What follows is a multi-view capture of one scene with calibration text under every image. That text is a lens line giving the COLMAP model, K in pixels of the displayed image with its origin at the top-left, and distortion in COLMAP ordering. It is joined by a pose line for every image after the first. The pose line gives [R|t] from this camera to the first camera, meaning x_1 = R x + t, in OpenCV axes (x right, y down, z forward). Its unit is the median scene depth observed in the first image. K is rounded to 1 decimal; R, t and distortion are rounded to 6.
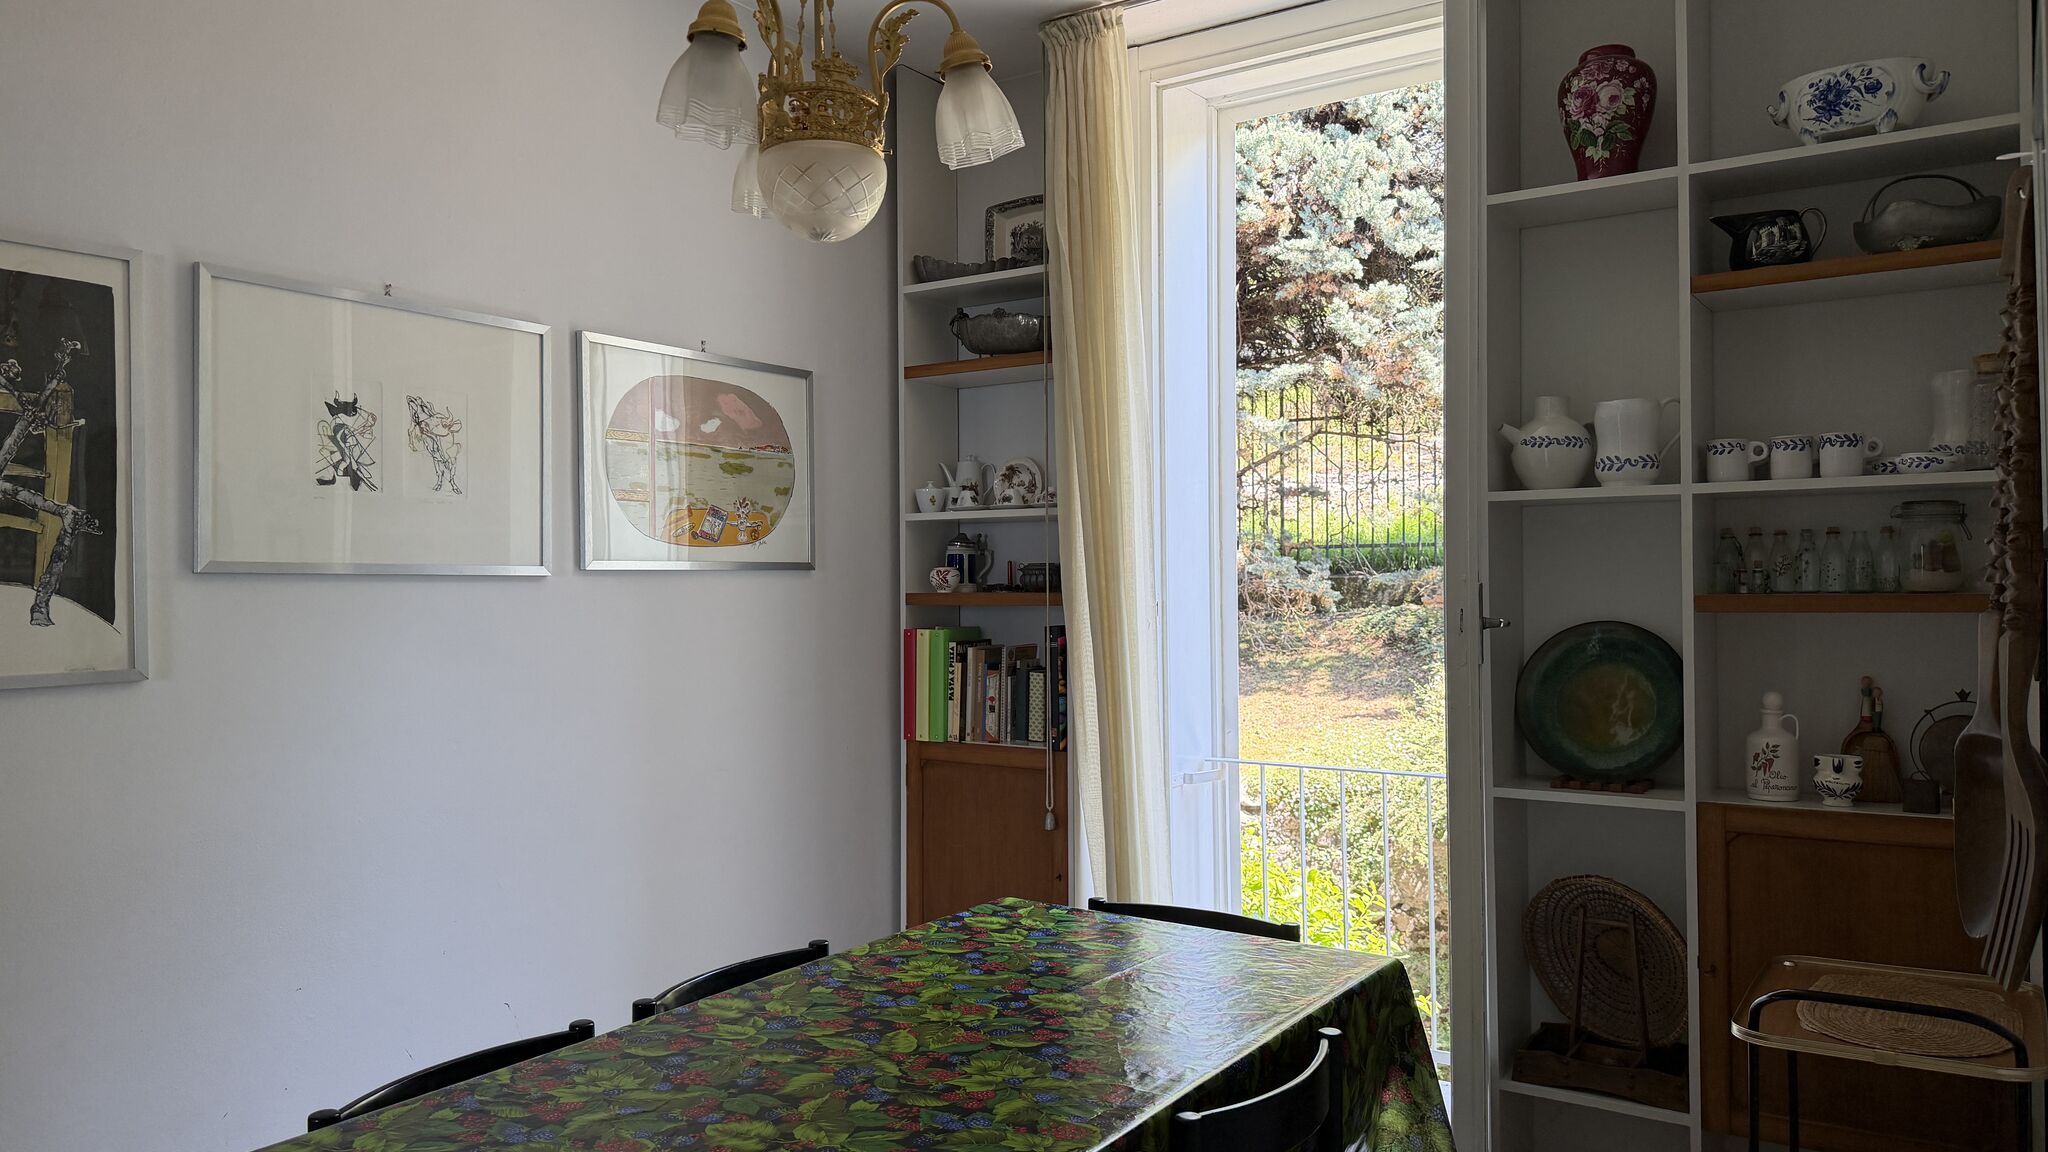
lens RADIAL K [[1476.8, 0, 849.6], [0, 1476.8, 583.8], [0, 0, 1]] dist [0.128966, -0.157060]
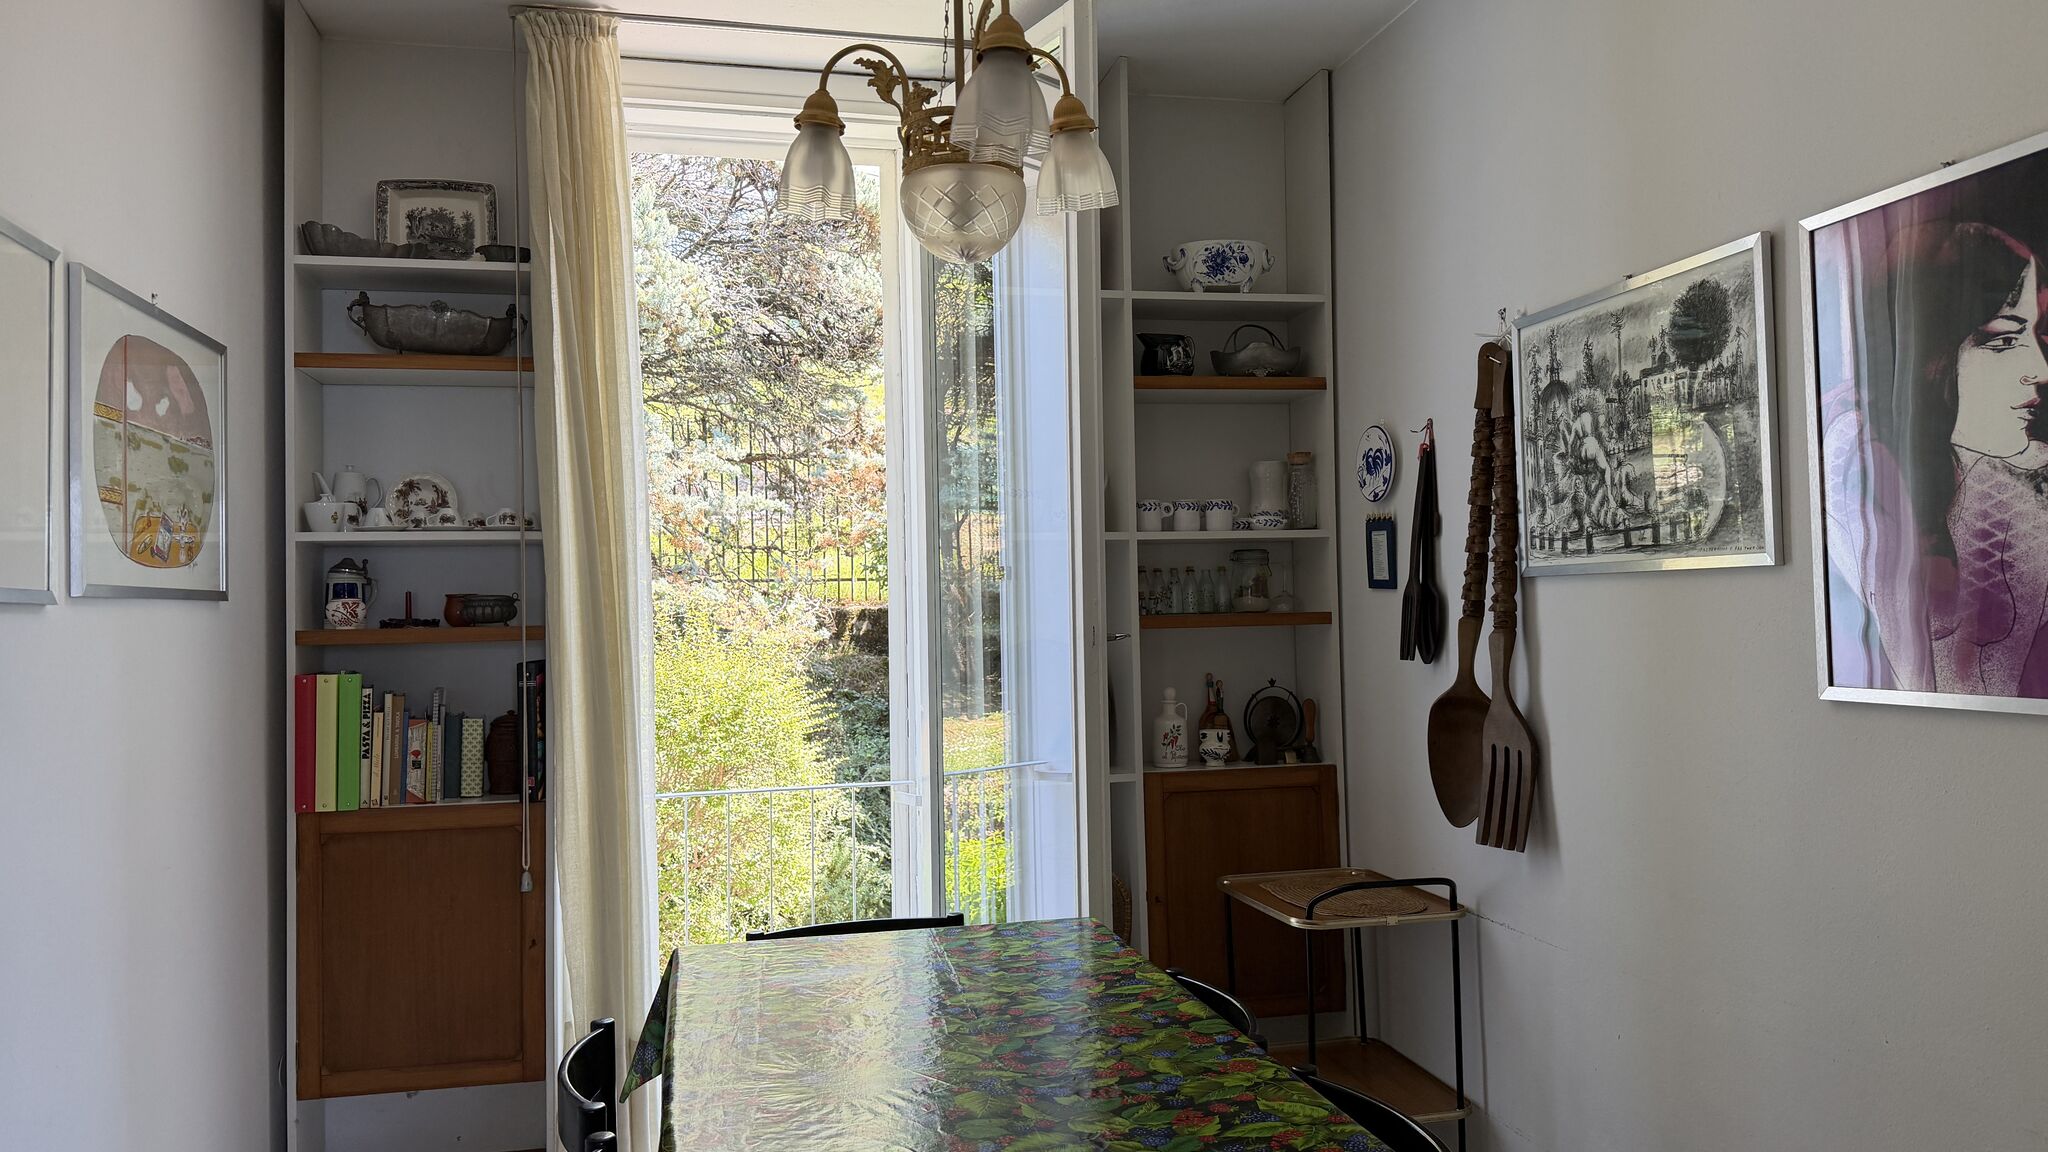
lens RADIAL K [[1524.1, 0, 1086.7], [0, 1524.1, 570.9], [0, 0, 1]] dist [0.138855, -0.399452]
pose [[0.627719, 0.015628, 0.778283, -0.392914], [0.014422, 0.999393, -0.031700, 0.007442], [-0.778306, 0.031123, 0.627113, 0.154455]]
